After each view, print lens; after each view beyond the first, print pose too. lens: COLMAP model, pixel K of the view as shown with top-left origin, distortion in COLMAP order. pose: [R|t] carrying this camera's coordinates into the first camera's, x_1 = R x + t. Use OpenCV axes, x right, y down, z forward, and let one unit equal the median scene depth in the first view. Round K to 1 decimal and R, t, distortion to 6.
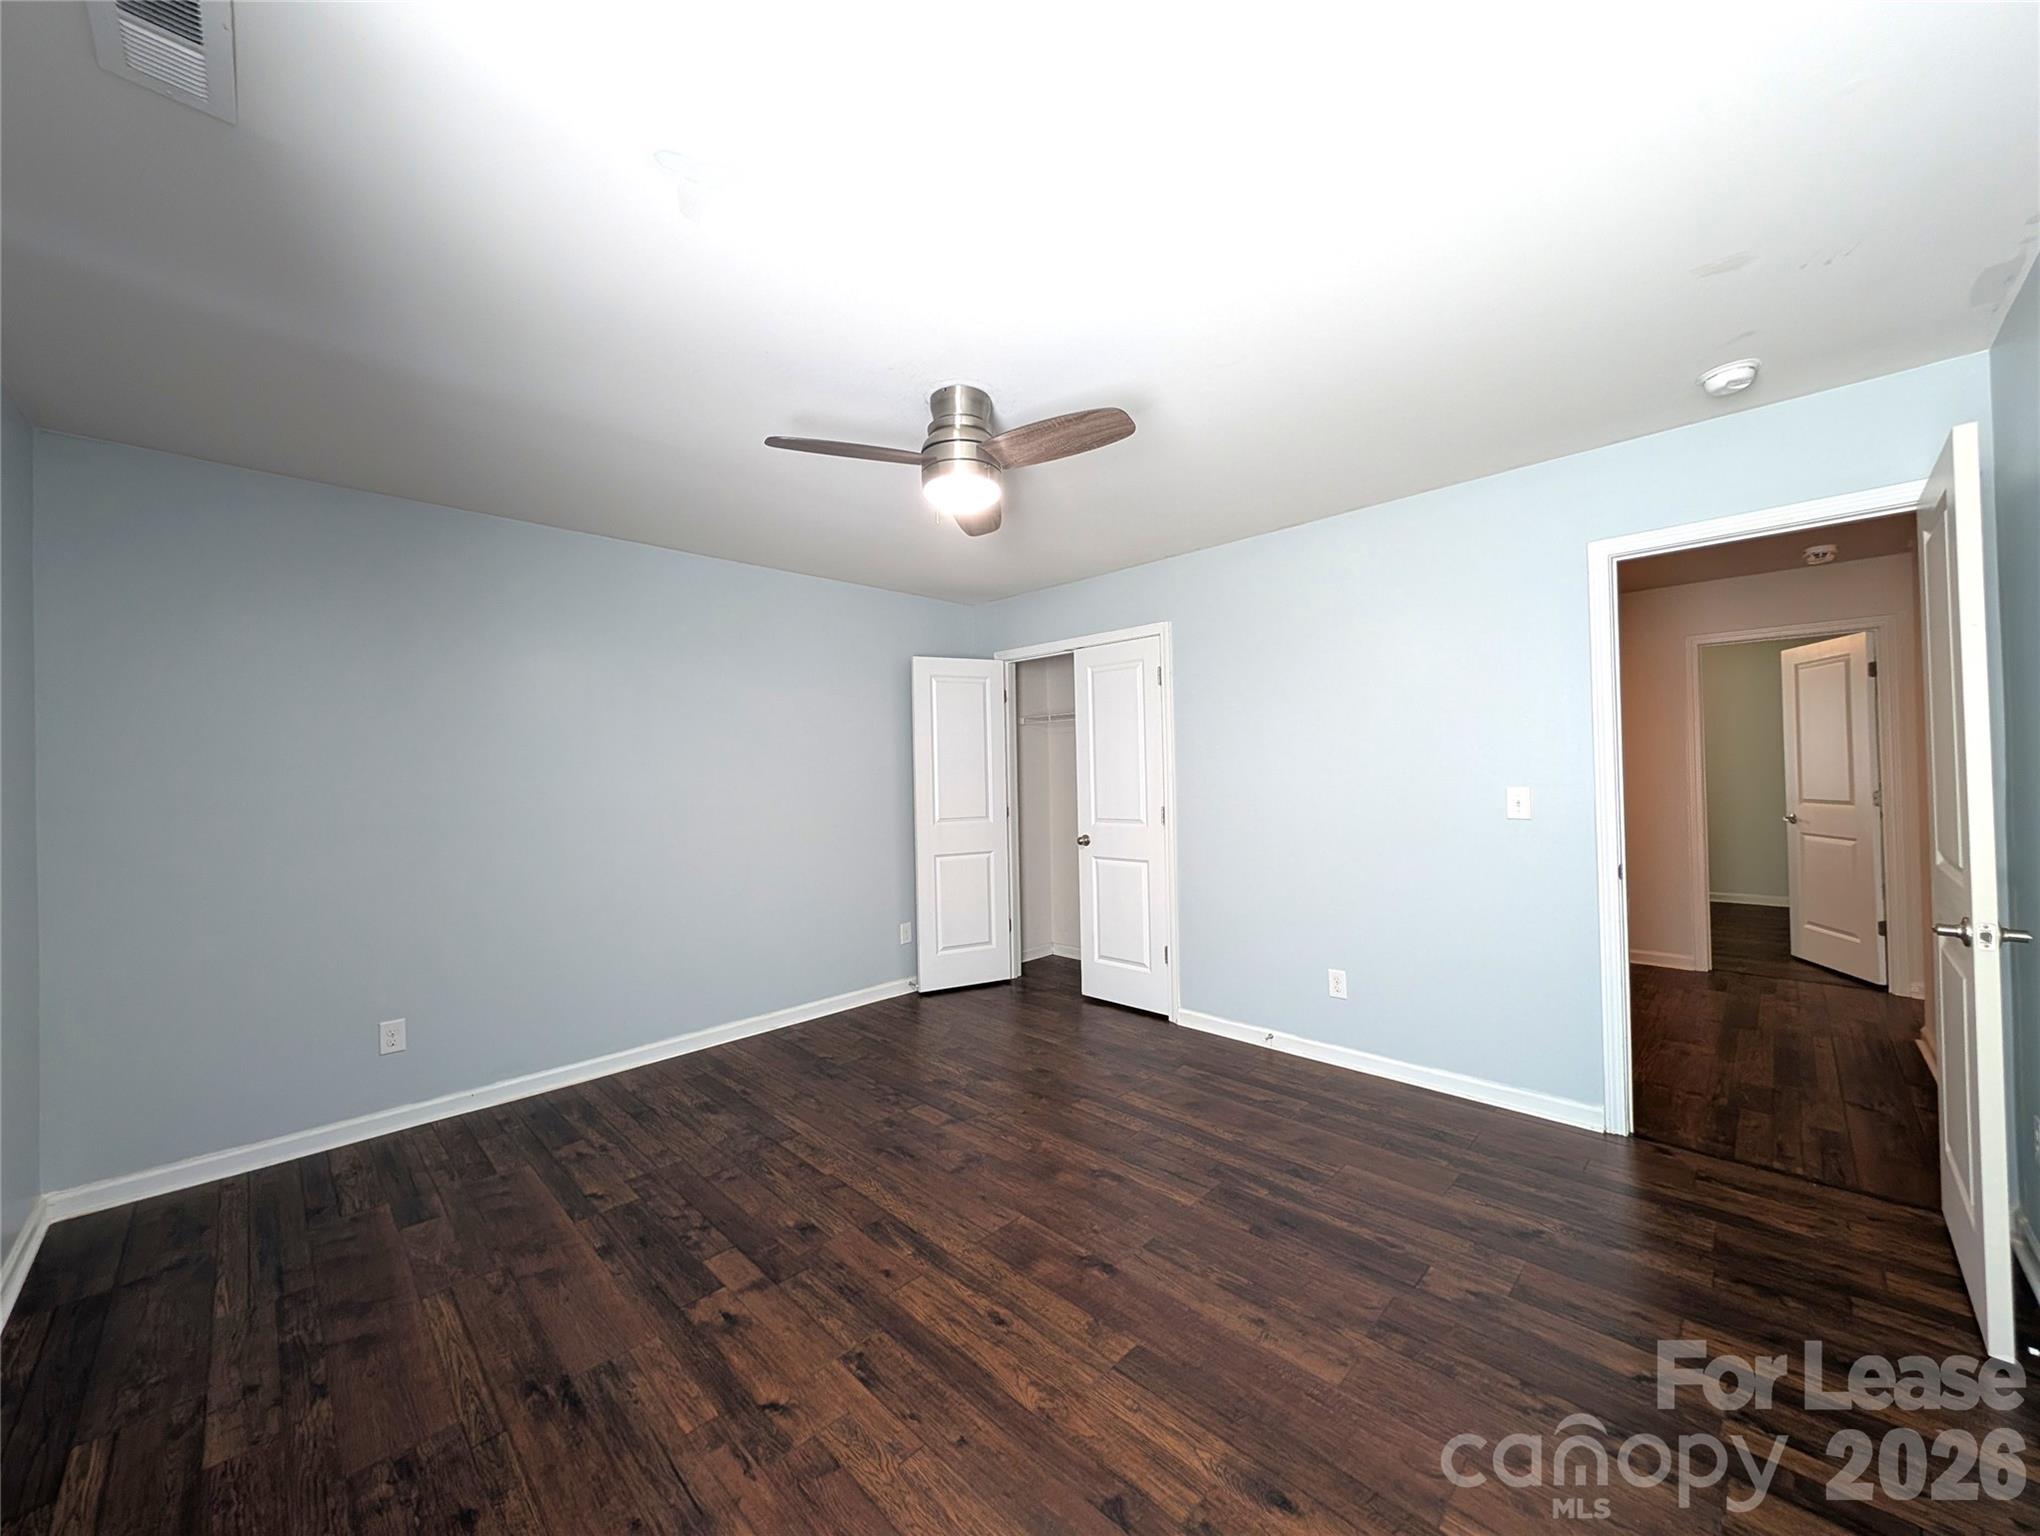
lens RADIAL K [[762.0, 0, 1021.4], [0, 762.0, 766.2], [0, 0, 1]] dist [0.027918, -0.017451]
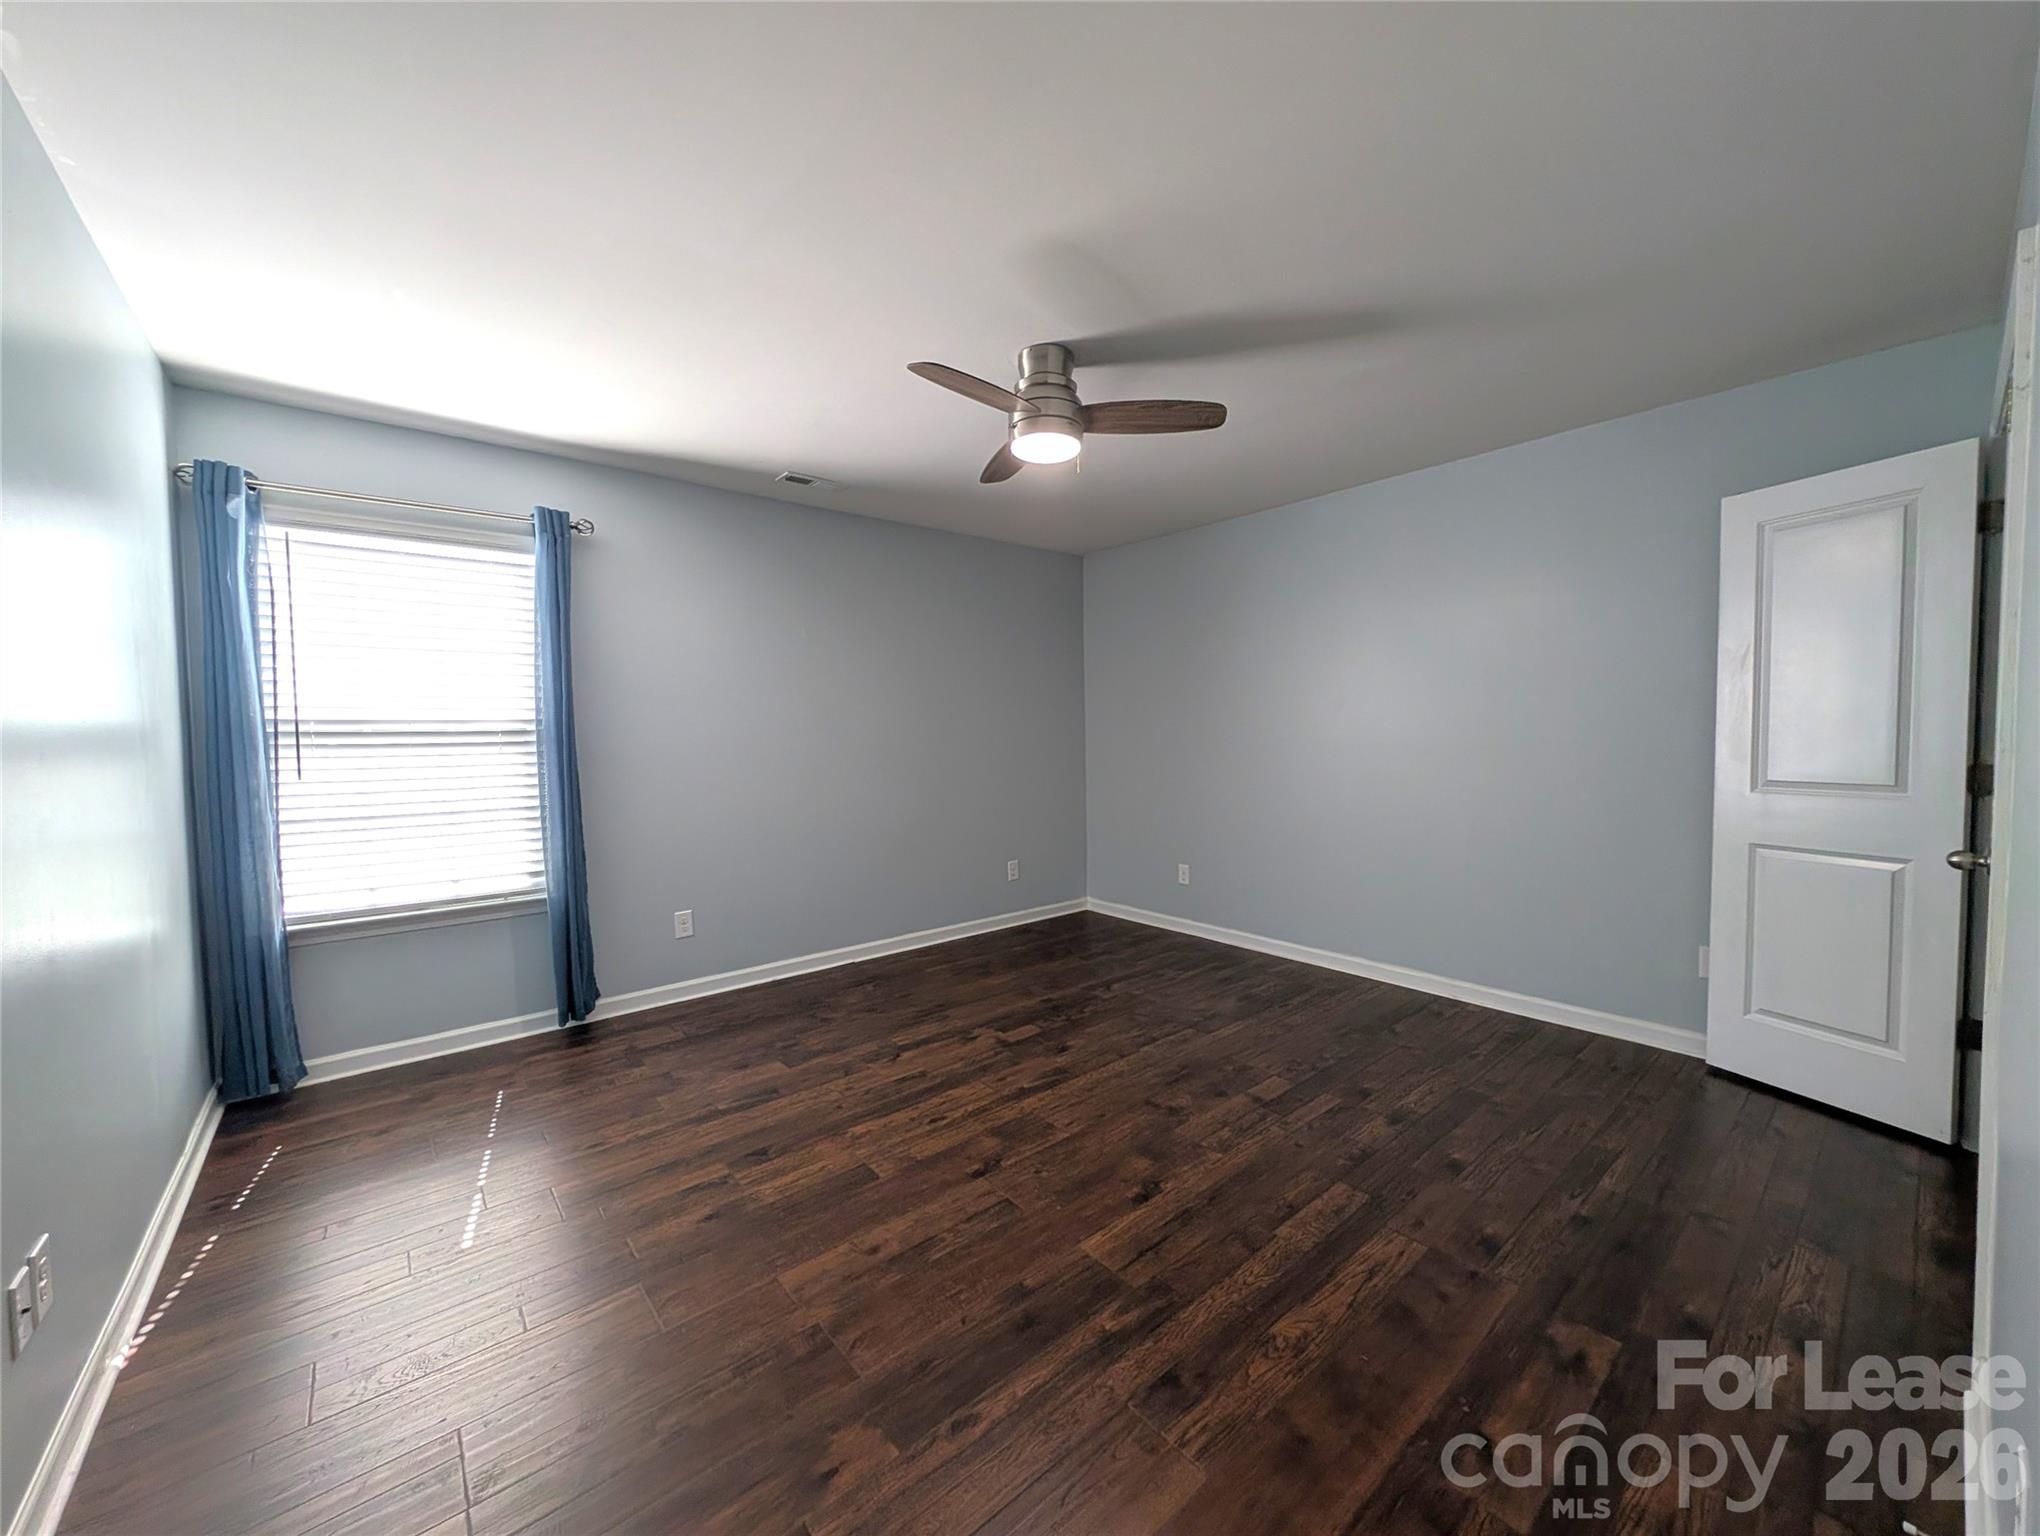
lens RADIAL K [[765.3, 0, 1017.6], [0, 765.3, 760.9], [0, 0, 1]] dist [0.026801, -0.013209]
pose [[-0.088168, 0.059601, -0.994321, 0.934354], [0.021307, 0.998093, 0.057938, 0.019651], [0.995878, -0.016078, -0.089269, 0.955473]]
